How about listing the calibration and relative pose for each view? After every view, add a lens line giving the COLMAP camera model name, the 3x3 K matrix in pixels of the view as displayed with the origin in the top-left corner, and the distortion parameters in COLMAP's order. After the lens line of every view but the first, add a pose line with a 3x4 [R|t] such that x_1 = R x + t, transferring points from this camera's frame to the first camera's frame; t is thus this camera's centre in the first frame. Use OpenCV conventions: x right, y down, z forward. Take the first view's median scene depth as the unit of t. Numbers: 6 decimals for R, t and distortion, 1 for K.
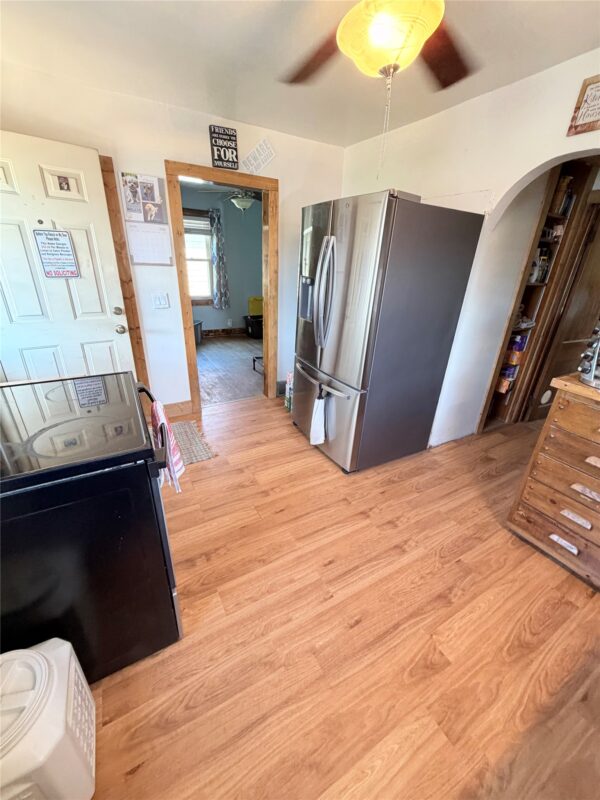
lens RADIAL K [[319.1, 0, 300.0], [0, 319.1, 398.5], [0, 0, 1]] dist [0.000331, 0.000202]
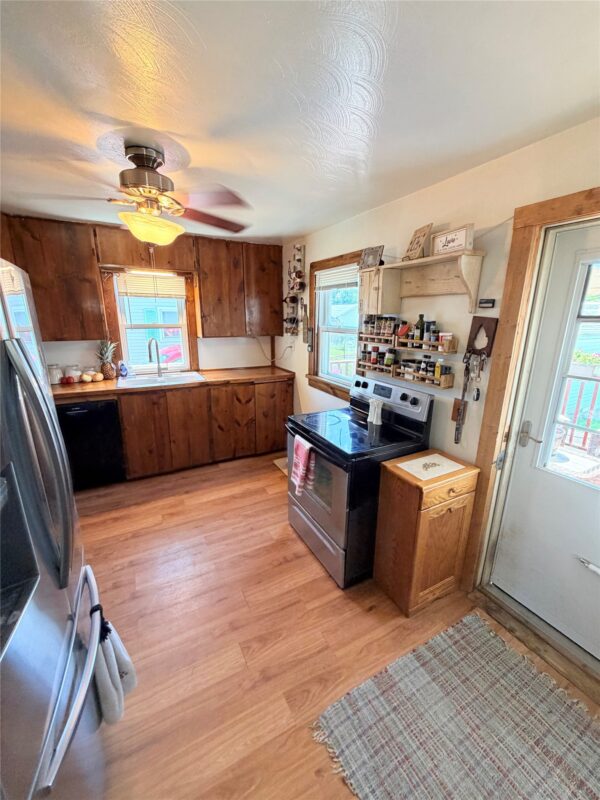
lens RADIAL K [[319.1, 0, 300.0], [0, 319.1, 398.5], [0, 0, 1]] dist [0.000331, 0.000202]
pose [[-0.998261, -0.057643, 0.012375, -0.294092], [-0.037273, 0.779680, 0.625068, -0.777051], [-0.045680, 0.623519, -0.780472, 1.459285]]
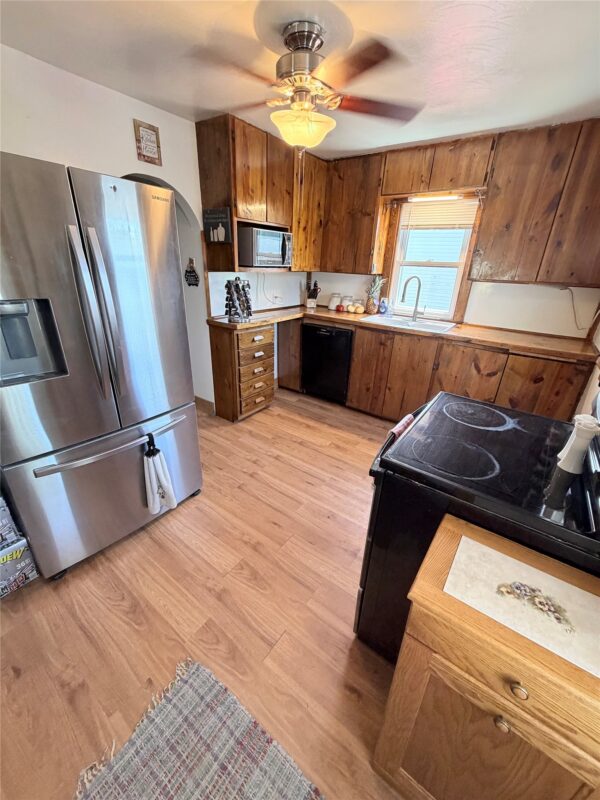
lens RADIAL K [[318.0, 0, 299.9], [0, 318.0, 398.8], [0, 0, 1]] dist [-0.002896, -0.000328]
pose [[-0.409542, -0.413625, 0.813136, -0.781538], [0.319668, 0.769739, 0.552553, -0.498159], [-0.854452, 0.486227, -0.183017, 0.998089]]
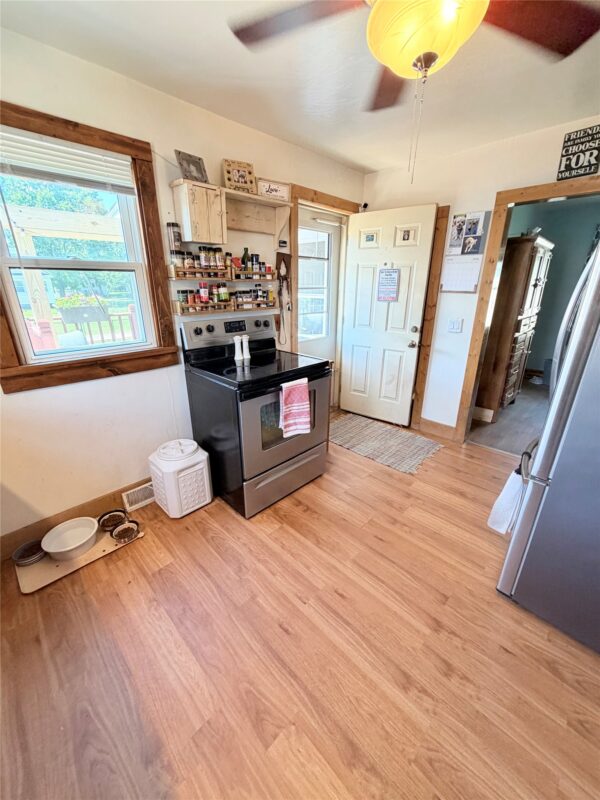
lens RADIAL K [[319.1, 0, 300.0], [0, 319.1, 398.5], [0, 0, 1]] dist [0.000331, 0.000202]
pose [[0.265057, 0.292101, -0.918924, 0.674458], [-0.381399, 0.907050, 0.178314, -0.113636], [0.885596, 0.303213, 0.351827, 0.352485]]
